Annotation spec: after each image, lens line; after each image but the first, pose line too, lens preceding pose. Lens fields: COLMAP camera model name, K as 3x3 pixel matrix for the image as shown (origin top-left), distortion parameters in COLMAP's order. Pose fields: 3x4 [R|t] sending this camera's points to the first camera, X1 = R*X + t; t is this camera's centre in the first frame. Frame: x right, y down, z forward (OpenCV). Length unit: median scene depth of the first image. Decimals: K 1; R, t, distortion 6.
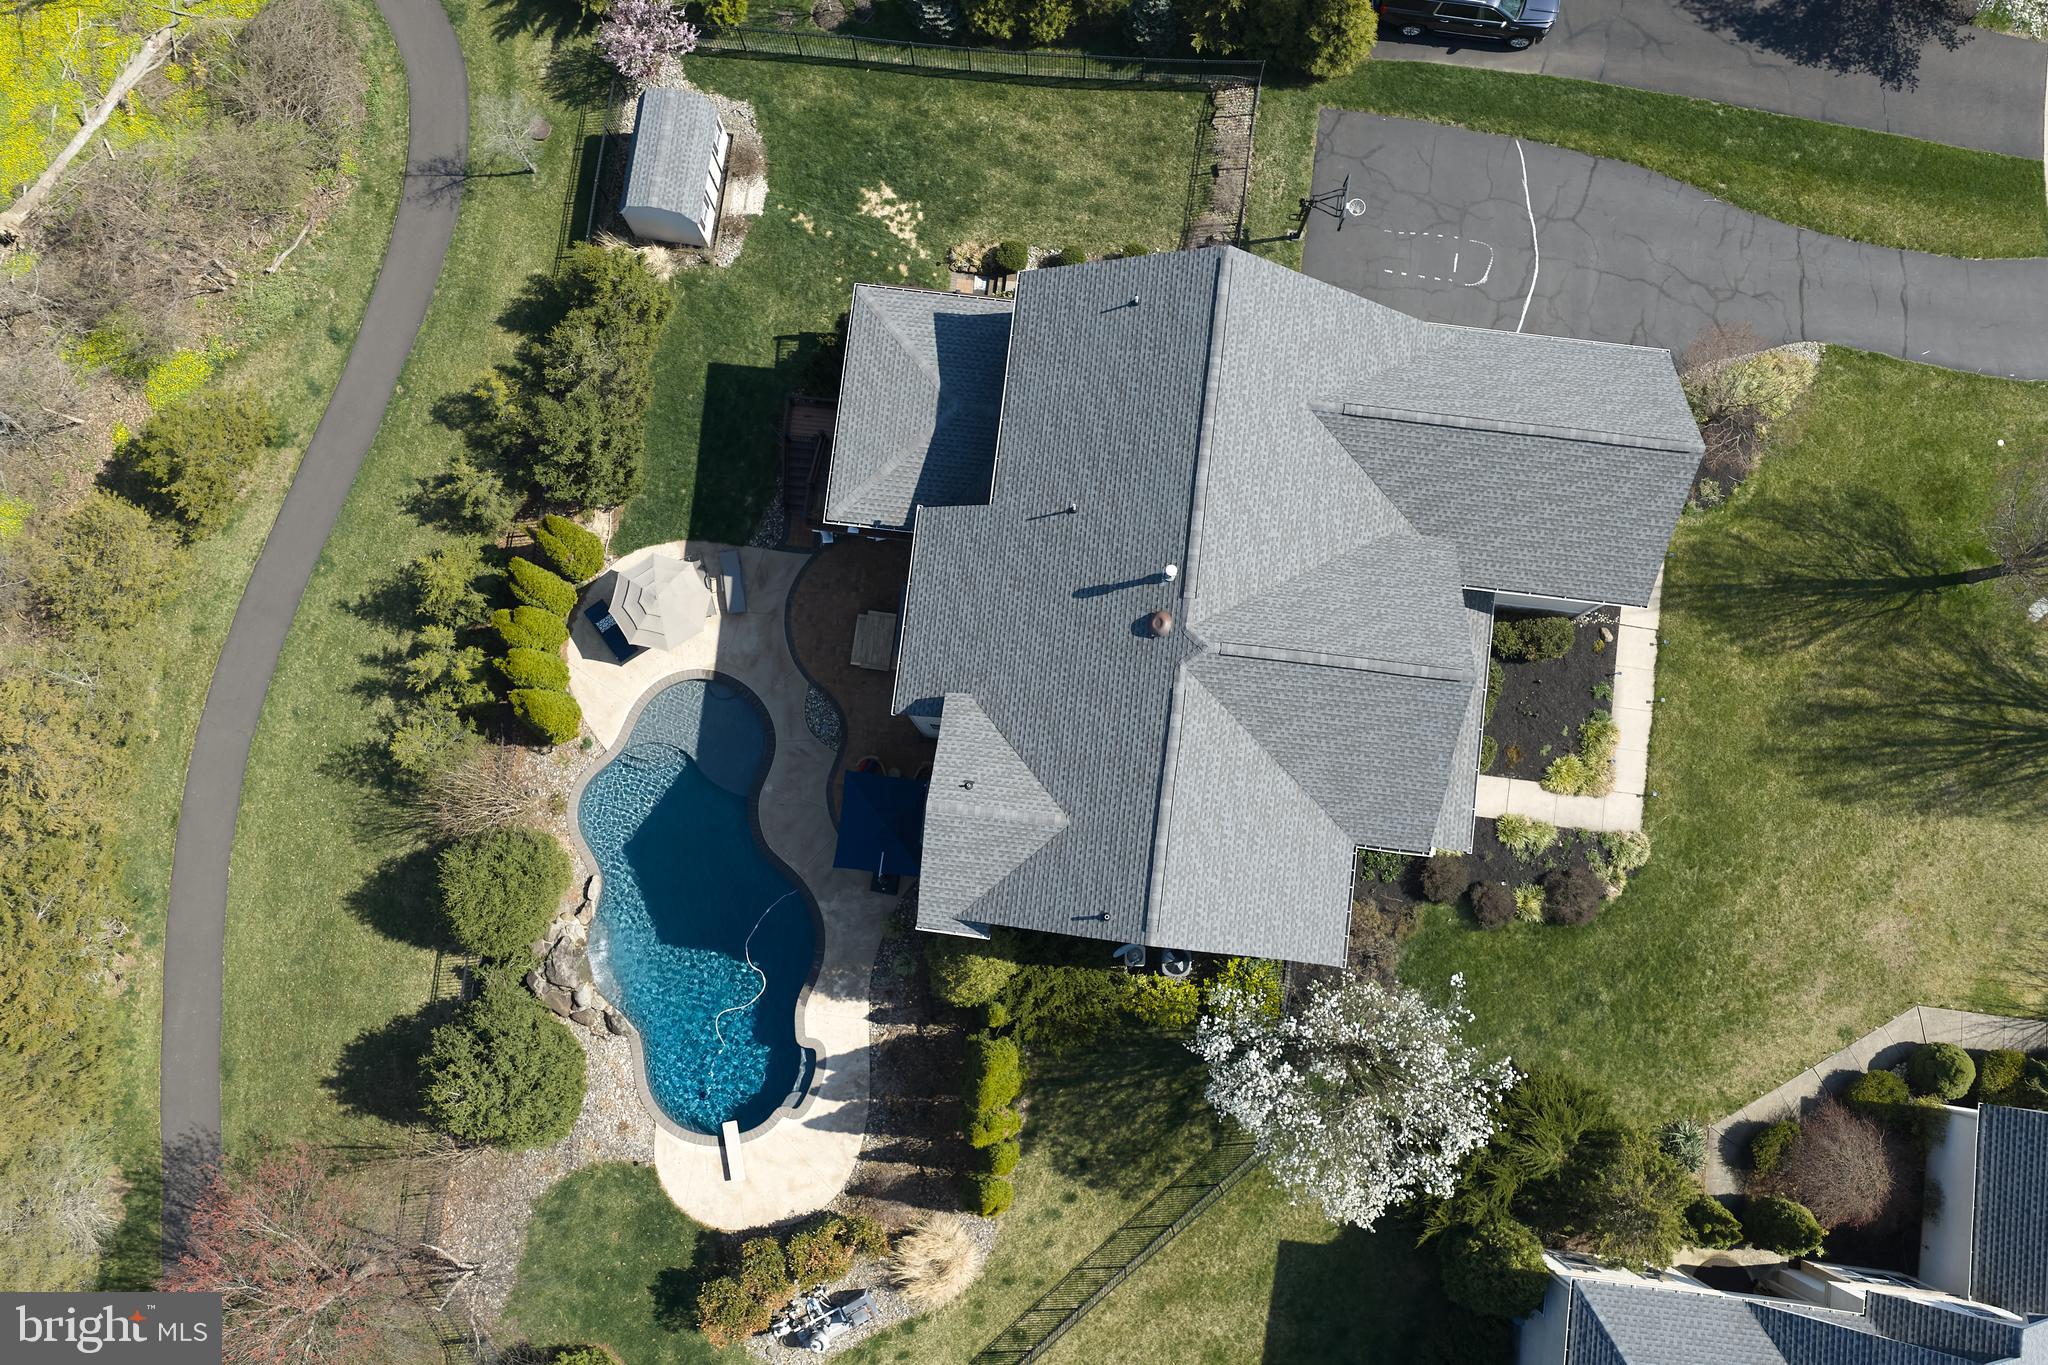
lens RADIAL K [[1687.8, 0, 1018.8], [0, 1687.8, 698.9], [0, 0, 1]] dist [0.010527, -0.009106]
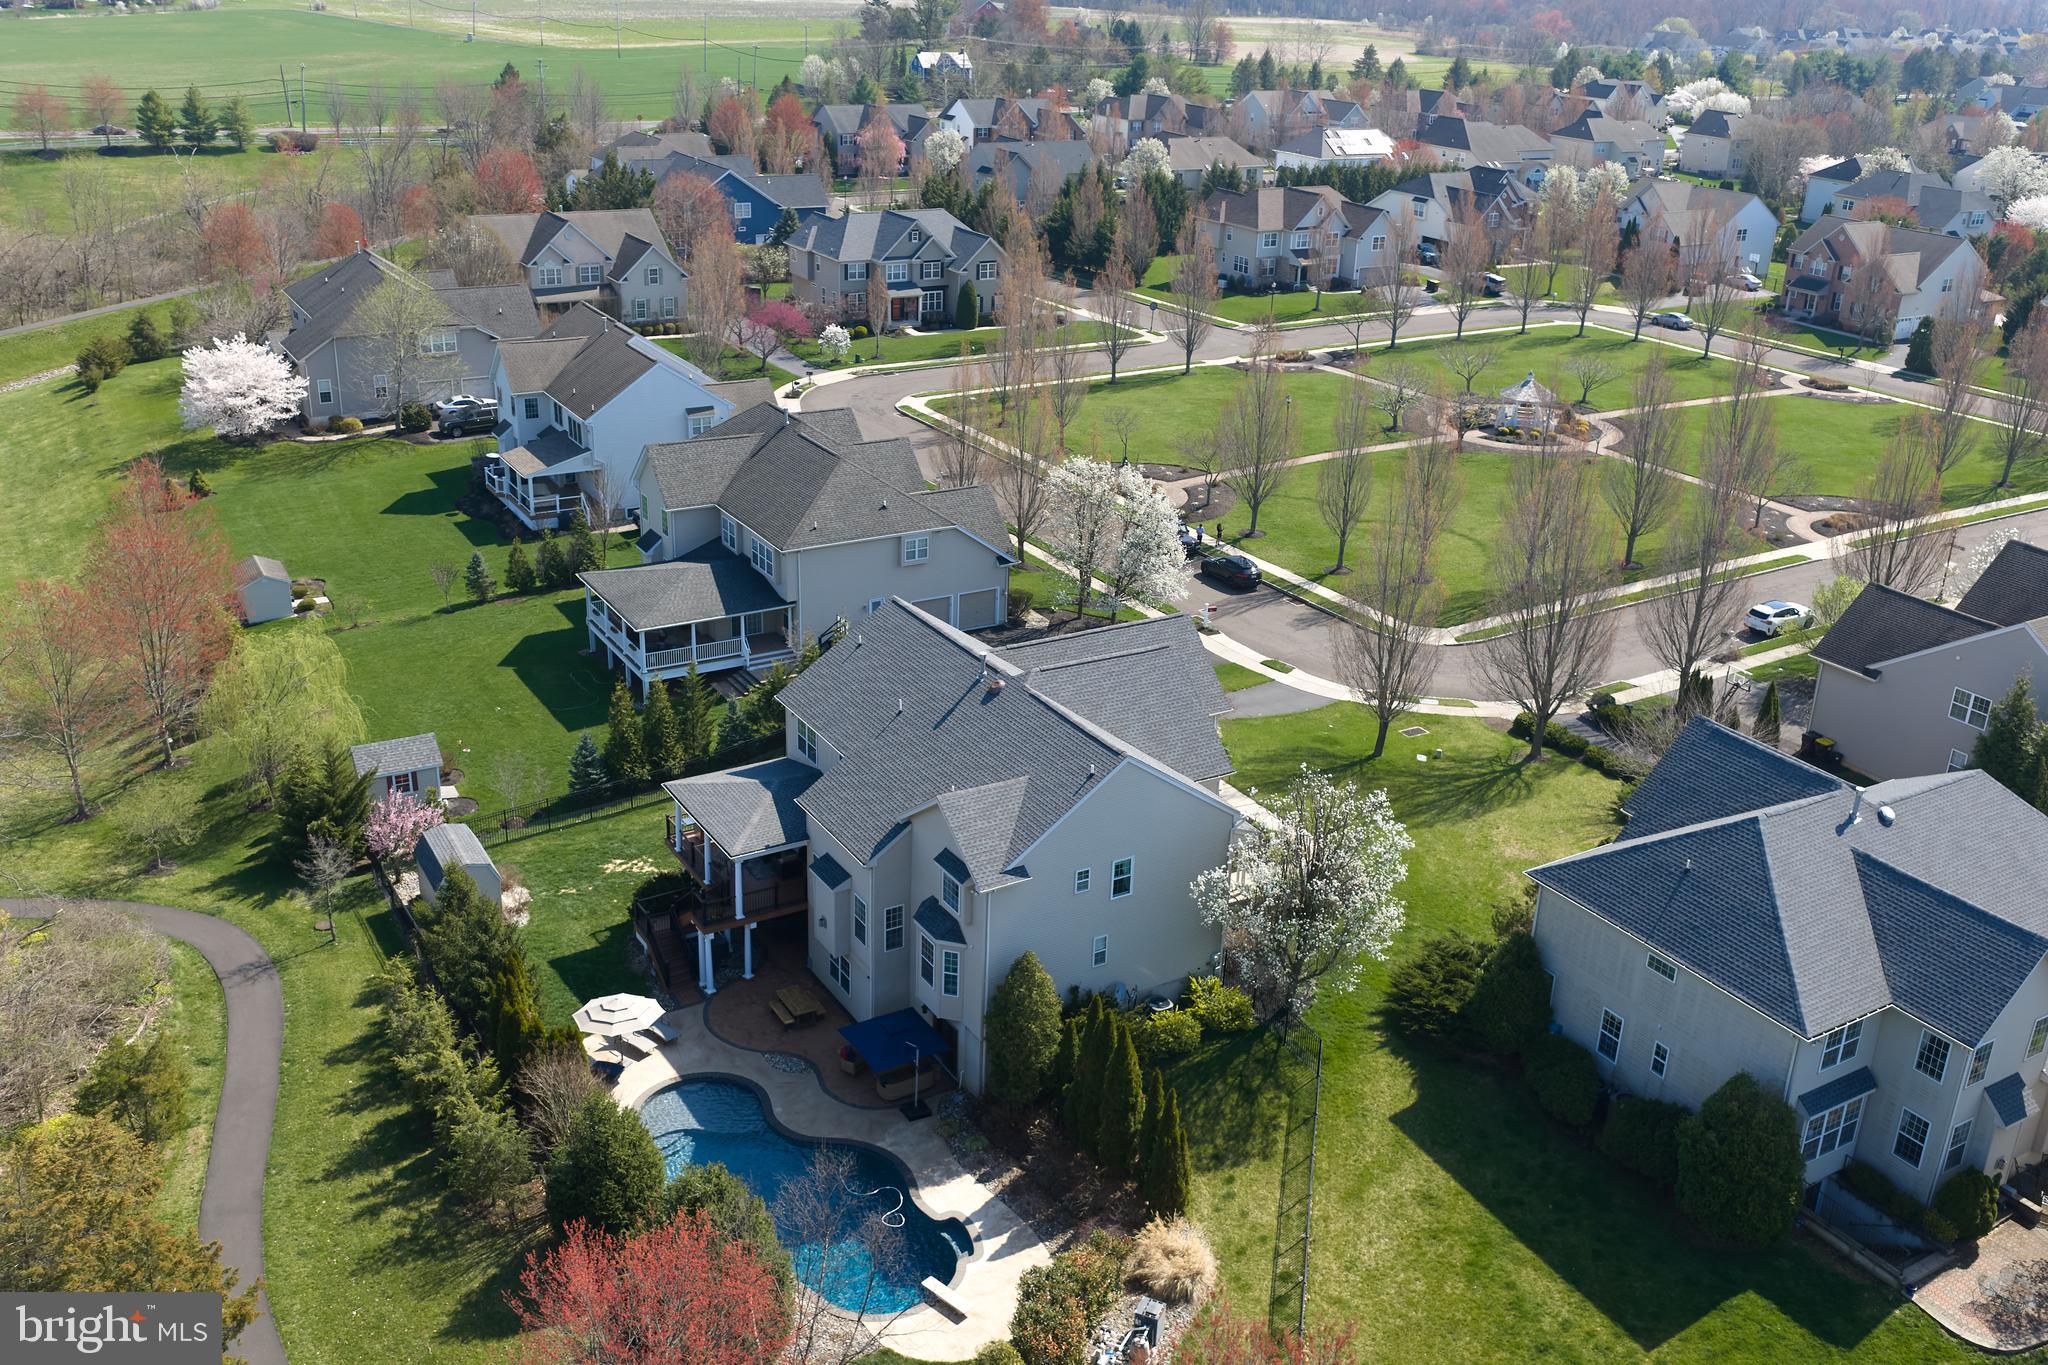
lens RADIAL K [[1804.6, 0, 1074.7], [0, 1804.6, 687.1], [0, 0, 1]] dist [0.042449, -0.111367]
pose [[0.774473, -0.208856, 0.597136, -0.650530], [0.622185, 0.422118, -0.659320, 0.839343], [-0.114359, 0.882154, 0.456866, 0.206651]]
